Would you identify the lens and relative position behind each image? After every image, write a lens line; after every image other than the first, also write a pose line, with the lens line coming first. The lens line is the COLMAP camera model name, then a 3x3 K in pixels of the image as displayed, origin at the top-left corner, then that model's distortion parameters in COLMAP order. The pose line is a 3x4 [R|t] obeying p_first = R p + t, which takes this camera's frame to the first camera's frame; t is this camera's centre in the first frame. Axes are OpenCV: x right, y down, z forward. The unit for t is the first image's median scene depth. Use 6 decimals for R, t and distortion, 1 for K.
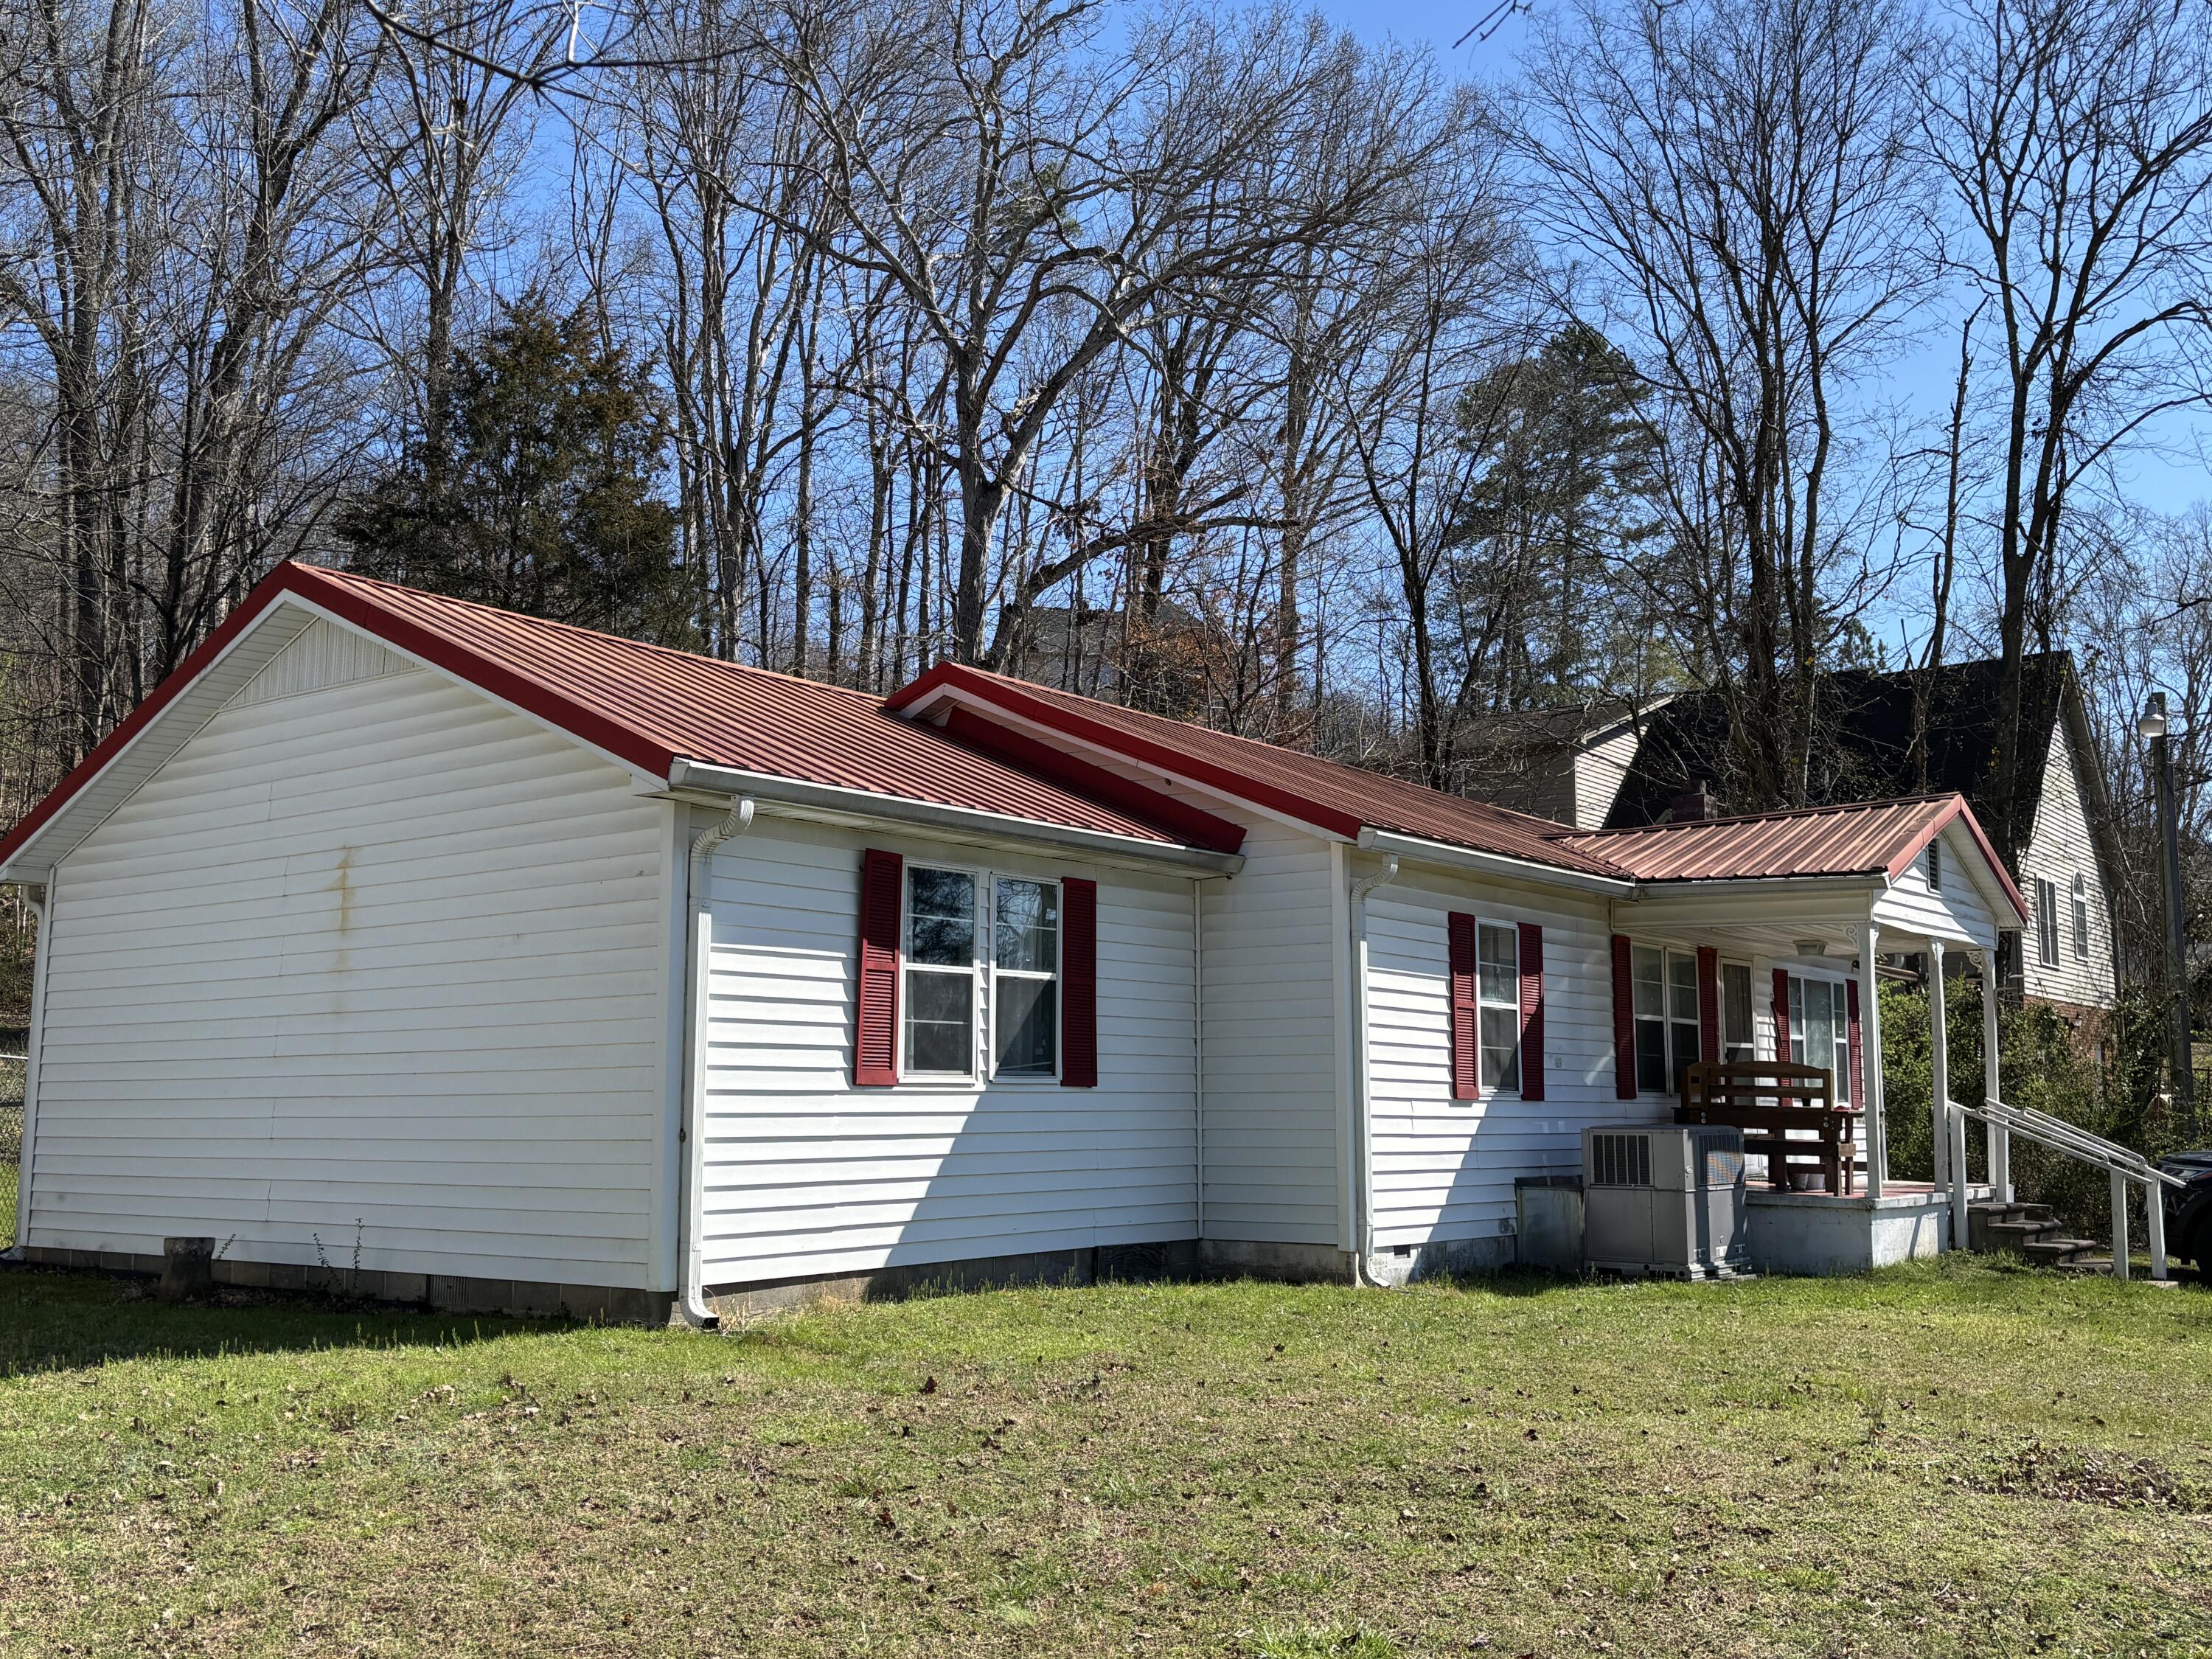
lens RADIAL K [[2057.5, 0, 1105.2], [0, 2057.5, 827.1], [0, 0, 1]] dist [0.005242, 0.000000]
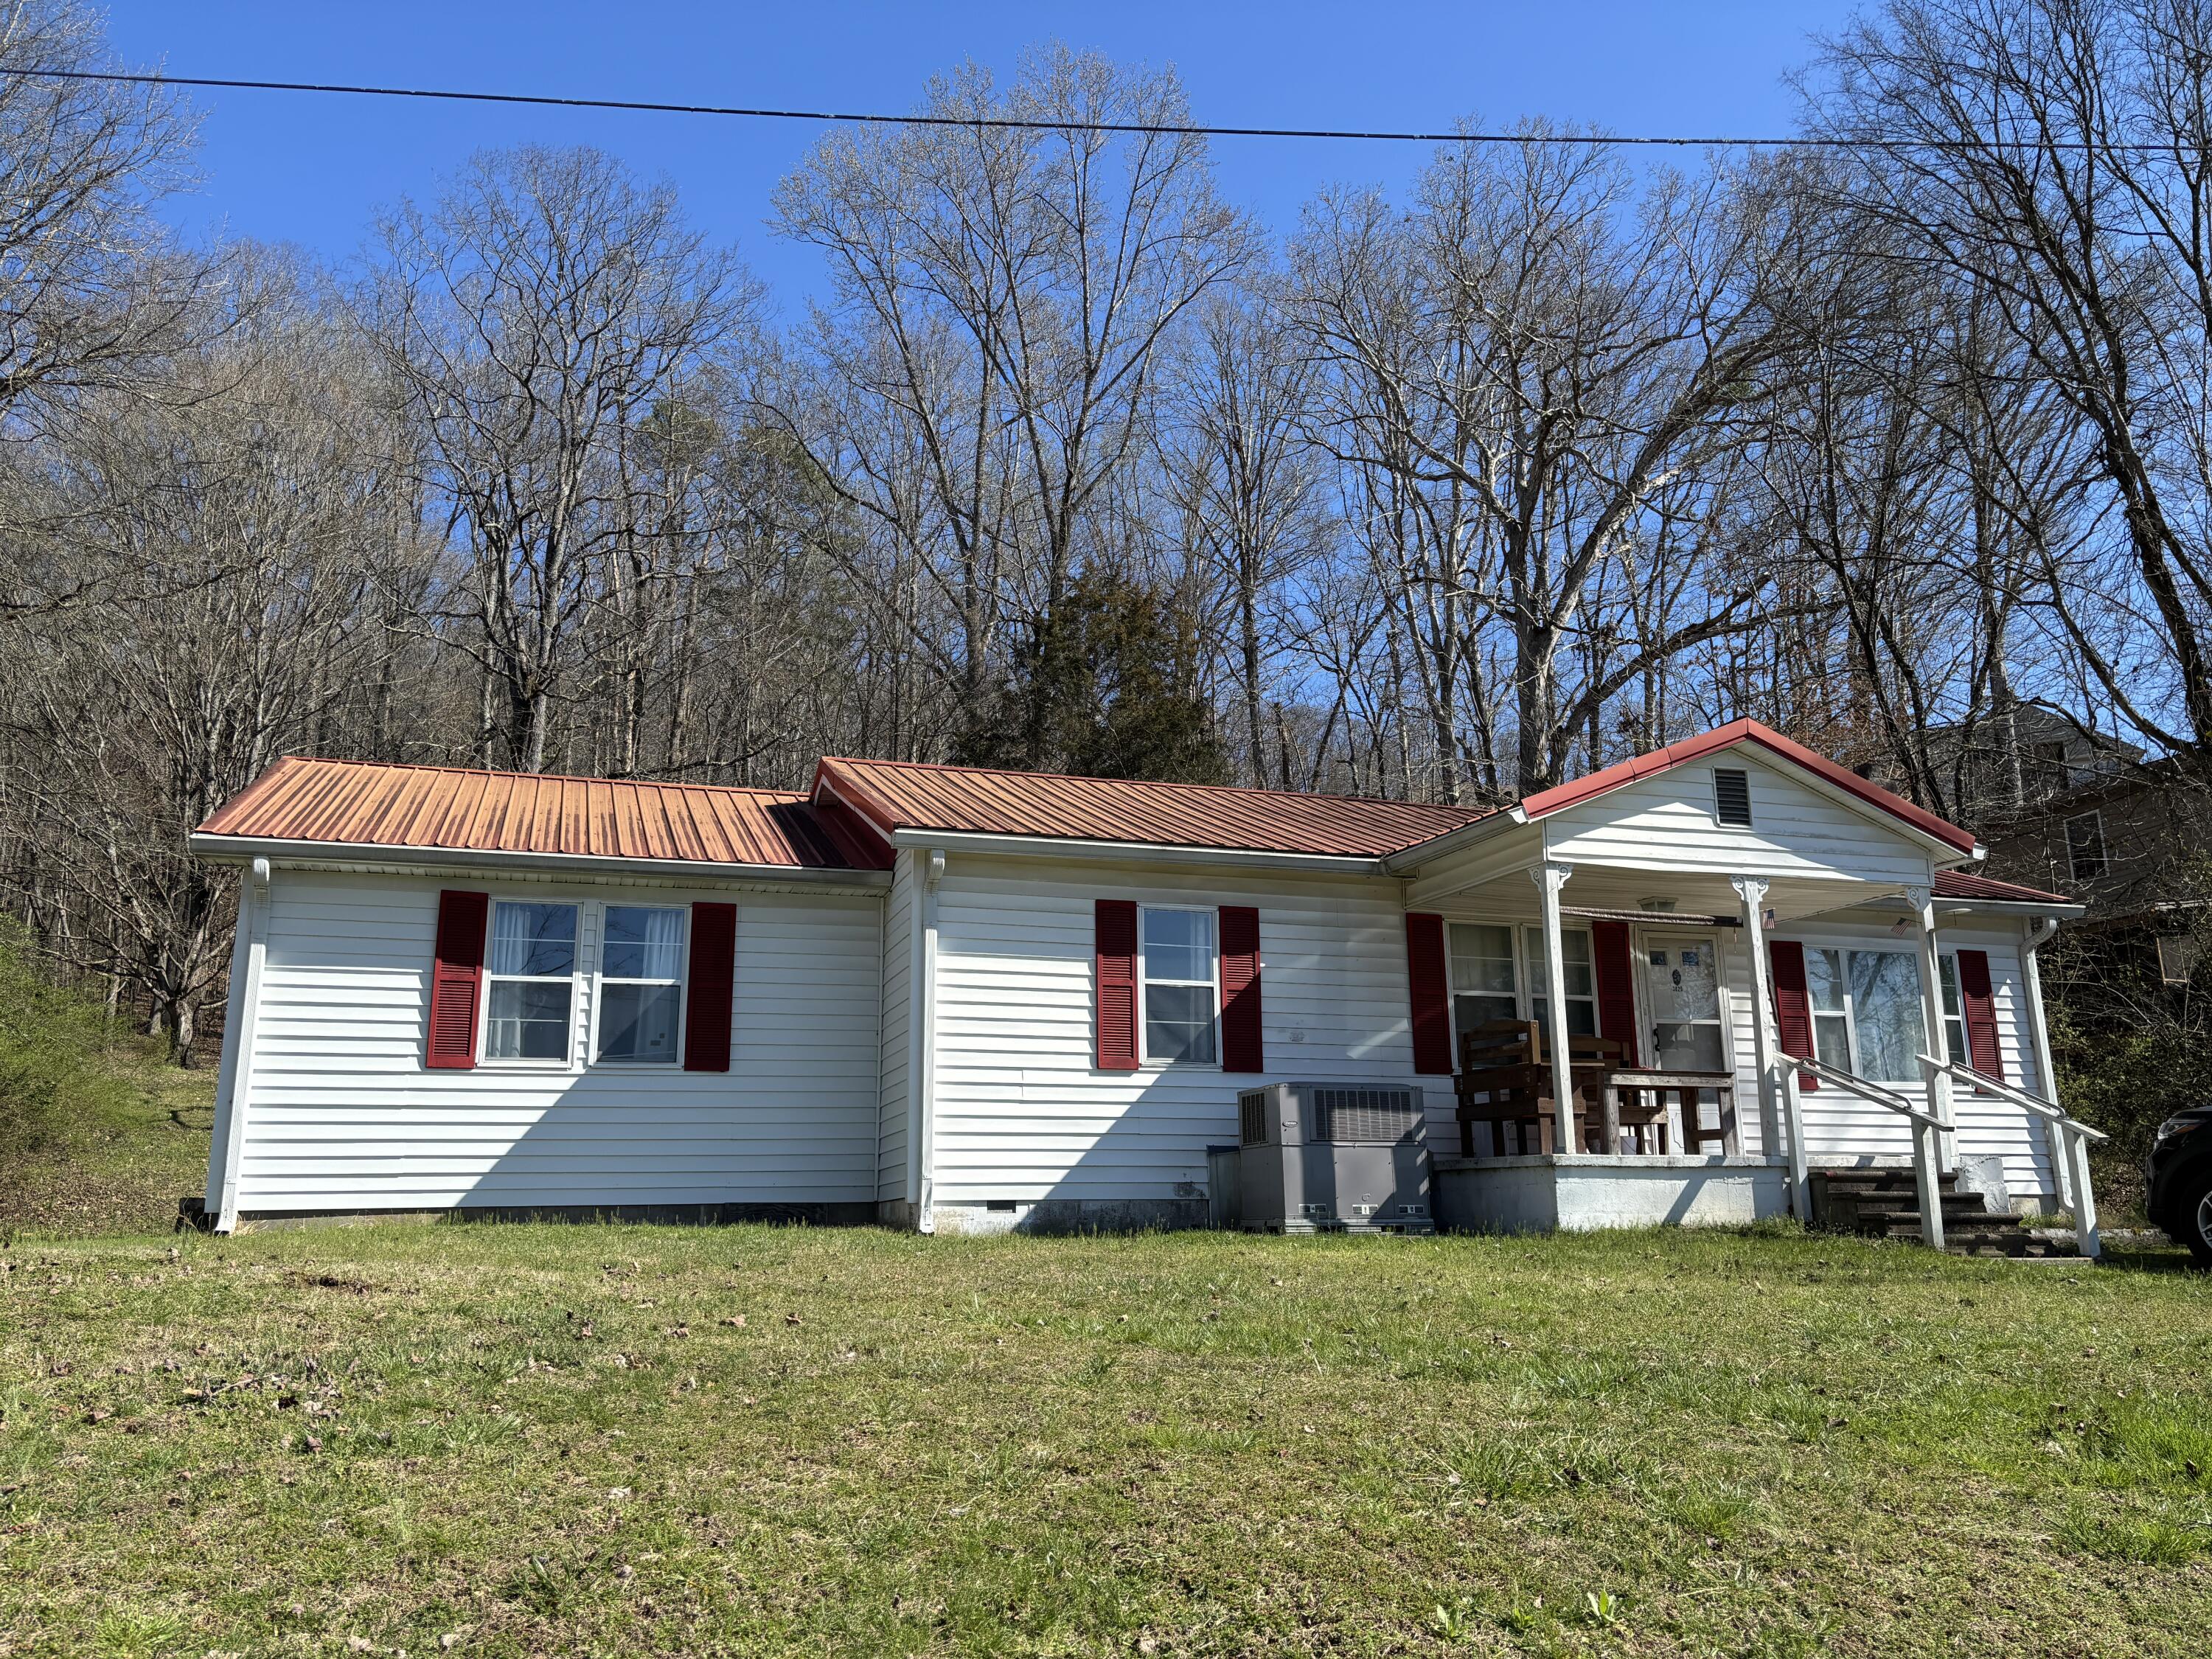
lens RADIAL K [[1662.0, 0, 1109.4], [0, 1662.0, 836.0], [0, 0, 1]] dist [0.000991, -0.004551]
pose [[0.837157, -0.143498, -0.527804, 0.719117], [0.093798, 0.988341, -0.119935, 0.127470], [0.538861, 0.050897, 0.840856, 0.285341]]
